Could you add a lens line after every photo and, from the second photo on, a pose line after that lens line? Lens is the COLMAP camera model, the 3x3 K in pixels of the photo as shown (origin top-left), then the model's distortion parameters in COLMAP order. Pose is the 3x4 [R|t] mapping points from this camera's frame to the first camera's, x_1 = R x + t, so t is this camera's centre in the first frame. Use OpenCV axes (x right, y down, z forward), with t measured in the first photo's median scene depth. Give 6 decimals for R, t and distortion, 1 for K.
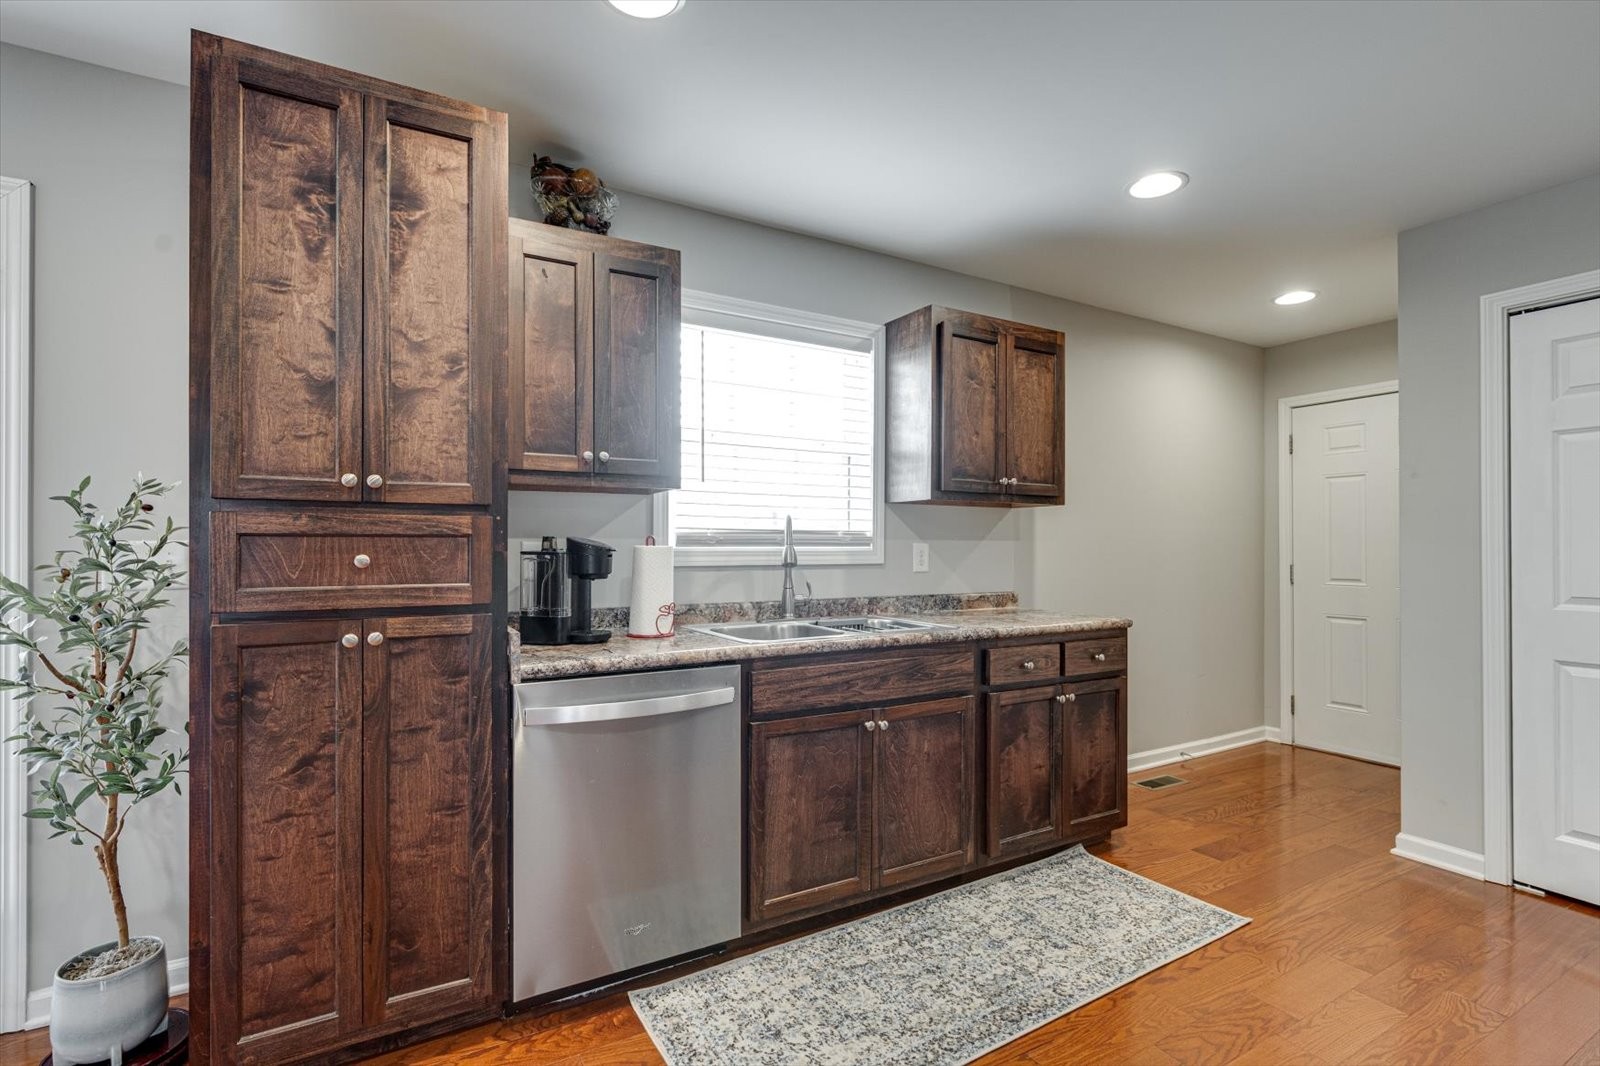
lens RADIAL K [[729.5, 0, 790.1], [0, 729.5, 541.9], [0, 0, 1]] dist [-0.003668, -0.000168]
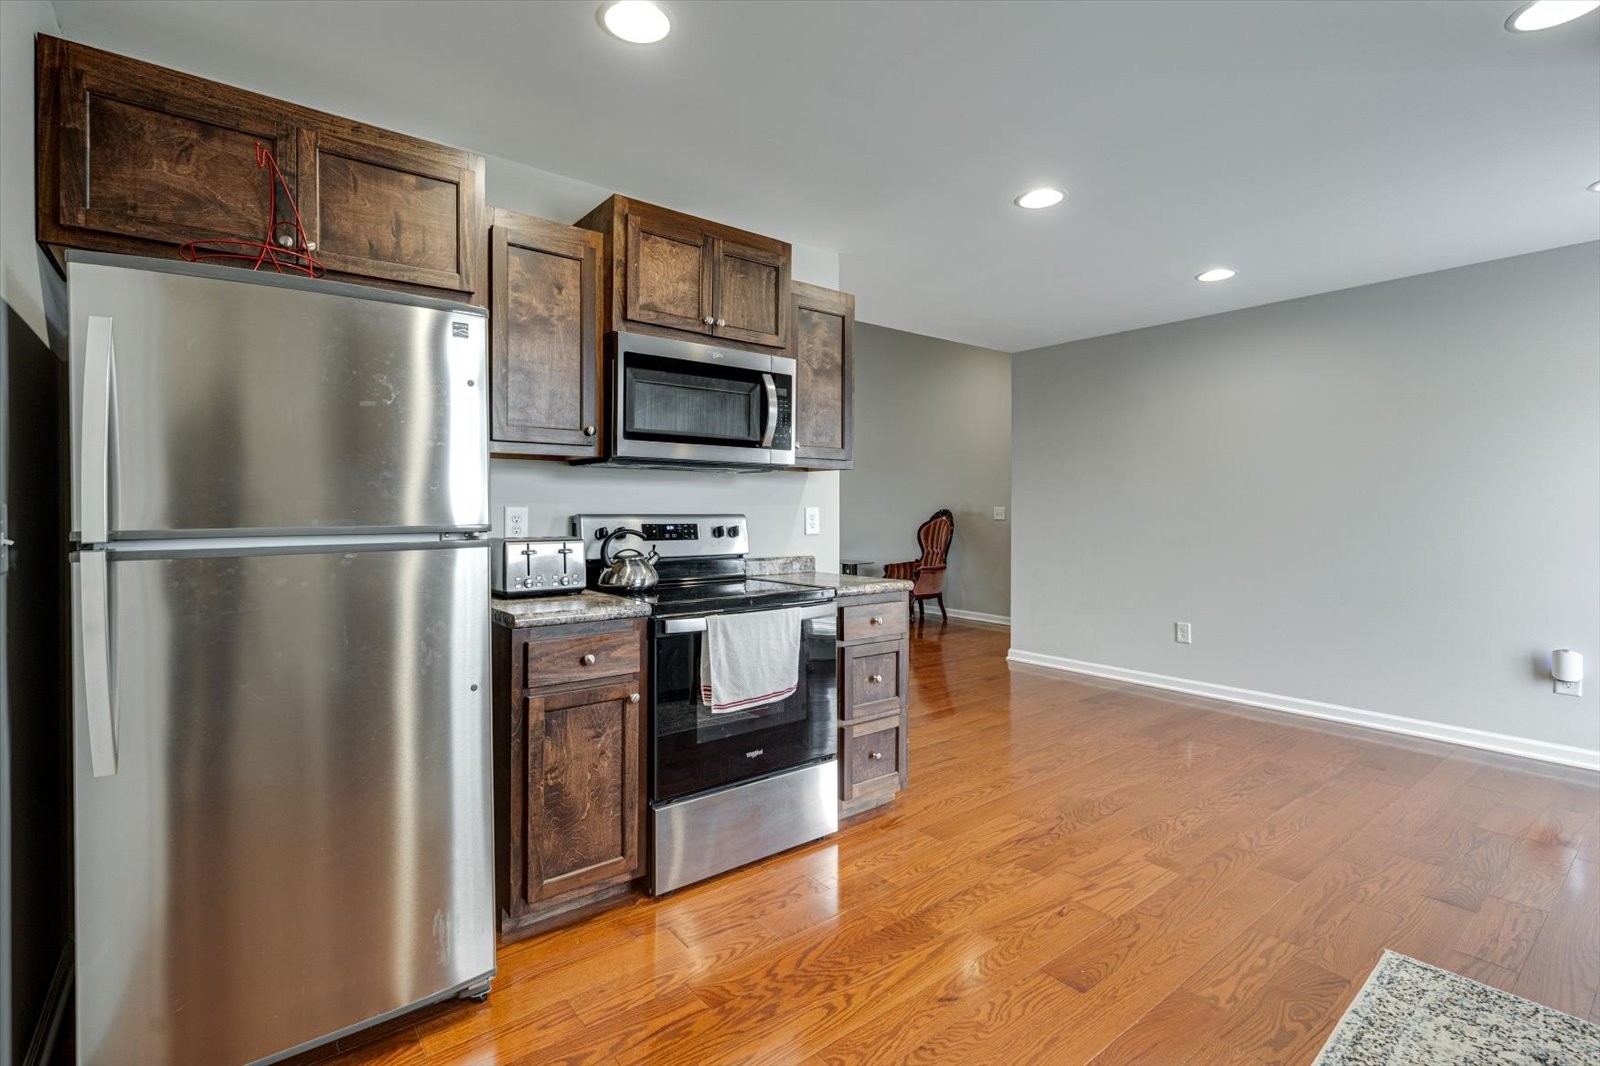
lens RADIAL K [[729.5, 0, 752.9], [0, 729.5, 512.6], [0, 0, 1]] dist [-0.003668, -0.000168]
pose [[-0.992237, -0.002798, -0.124333, 0.808217], [-0.003108, 0.999993, 0.002302, 0.004529], [0.124325, 0.002670, -0.992238, 1.351115]]
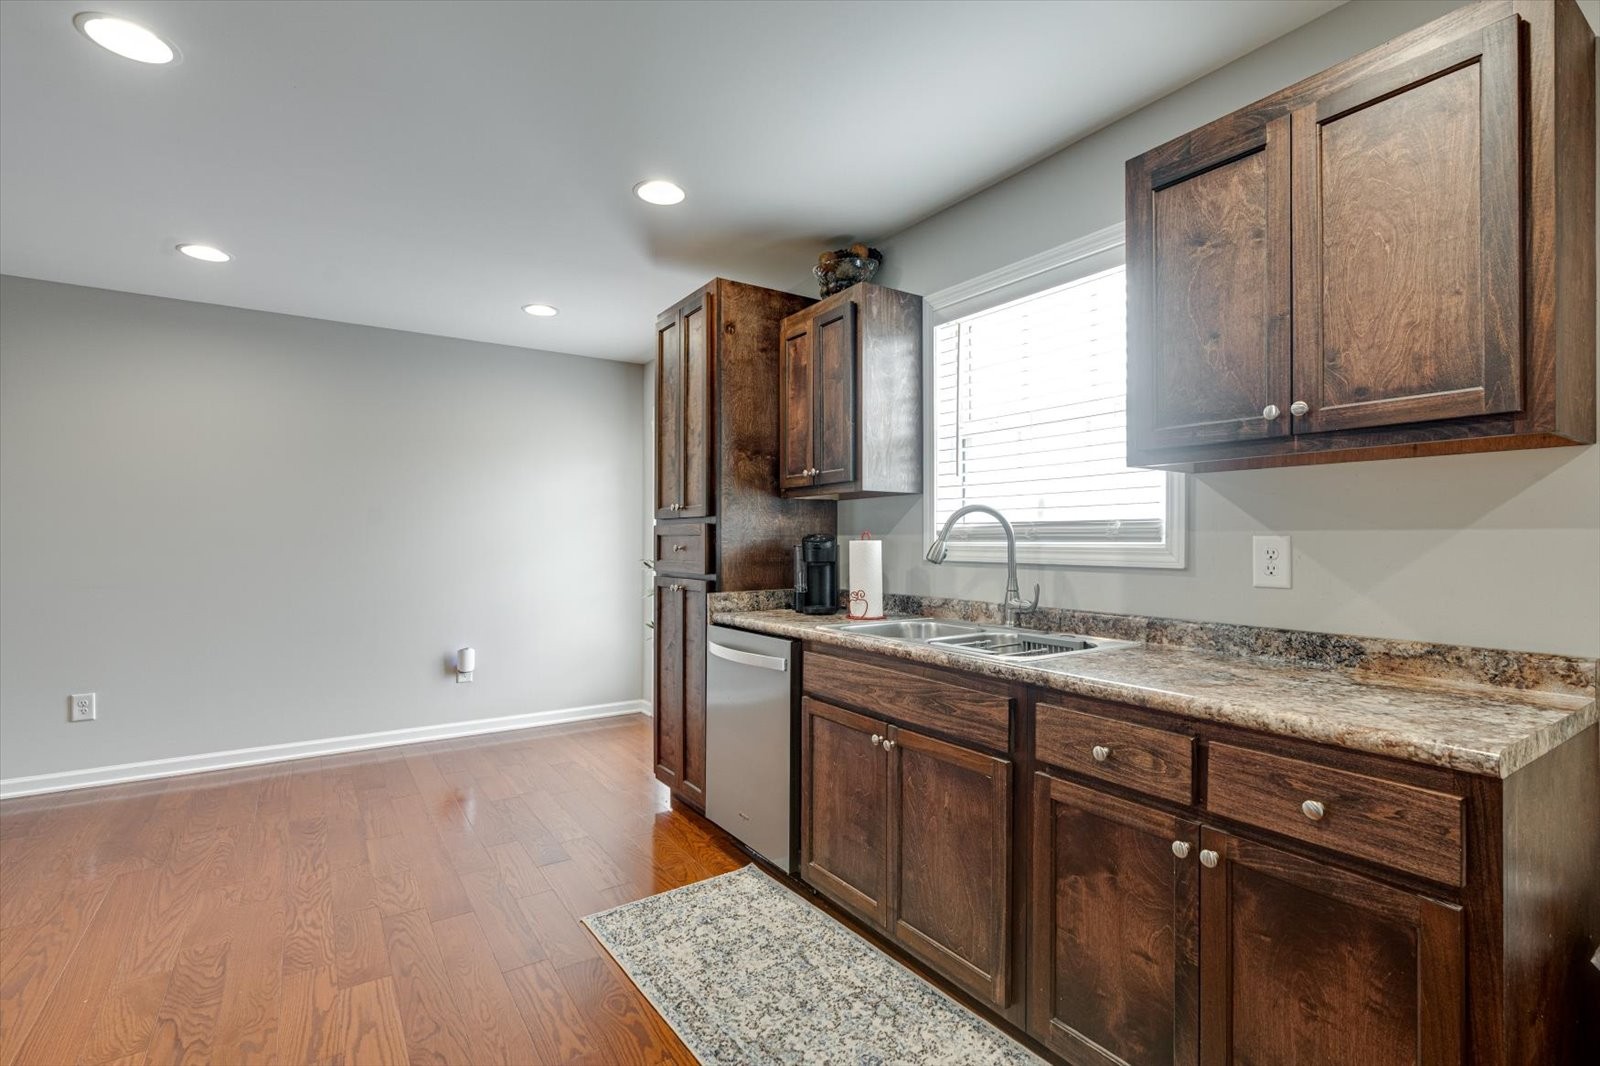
lens RADIAL K [[729.5, 0, 797.9], [0, 729.5, 530.1], [0, 0, 1]] dist [-0.003668, -0.000168]
pose [[0.080688, -0.018715, -0.996564, 0.983905], [0.003375, 0.999823, -0.018503, 0.008908], [0.996734, -0.001870, 0.080737, 0.811974]]
